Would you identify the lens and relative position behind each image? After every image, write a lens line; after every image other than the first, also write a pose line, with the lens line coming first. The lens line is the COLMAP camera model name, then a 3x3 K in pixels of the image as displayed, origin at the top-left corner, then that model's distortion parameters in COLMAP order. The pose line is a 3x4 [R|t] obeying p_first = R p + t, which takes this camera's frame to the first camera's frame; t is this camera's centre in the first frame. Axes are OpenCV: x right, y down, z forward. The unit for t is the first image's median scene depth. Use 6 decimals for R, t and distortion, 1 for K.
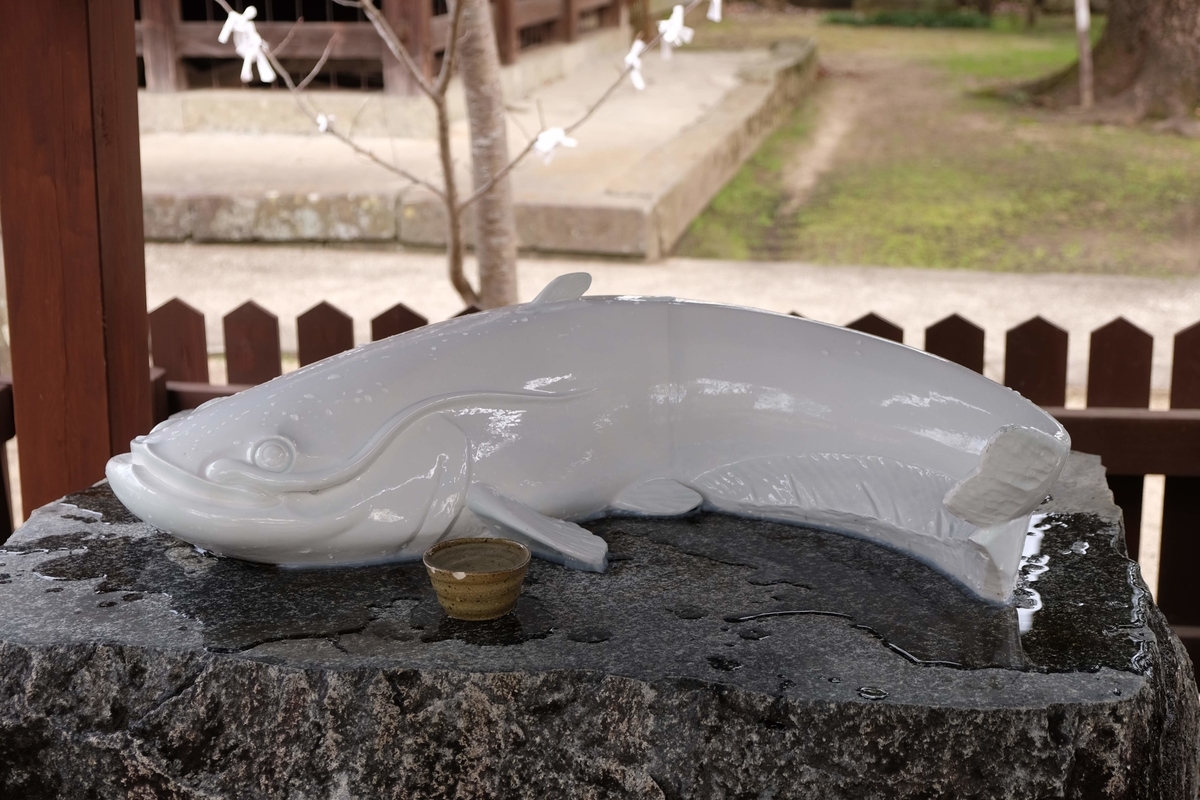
lens RADIAL K [[2052.4, 0, 600.0], [0, 2052.4, 400.0], [0, 0, 1]] dist [-0.004567, -0.035087]
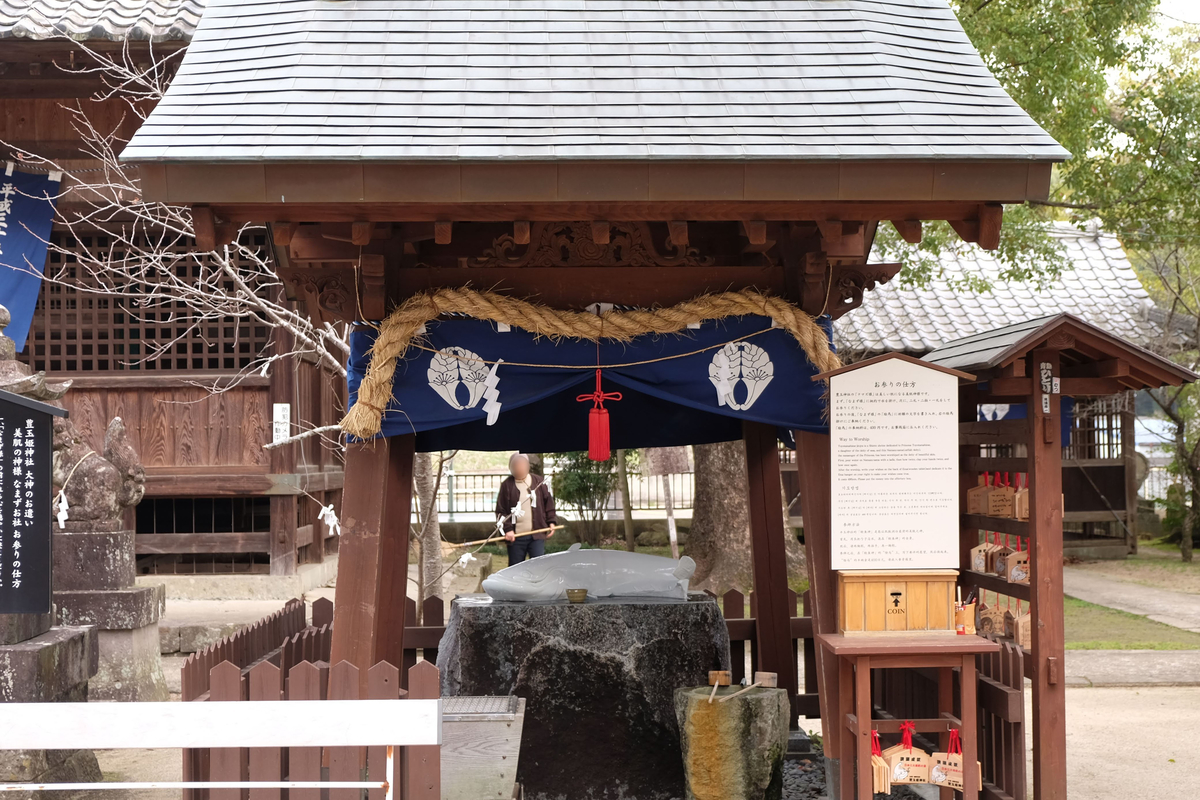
lens RADIAL K [[1565.6, 0, 600.0], [0, 1565.6, 400.0], [0, 0, 1]] dist [-0.008690, -0.006935]
pose [[0.983225, 0.005118, 0.182326, -0.195218], [0.045118, 0.961718, -0.270301, 0.184519], [-0.176730, 0.273992, 0.945354, -0.746020]]
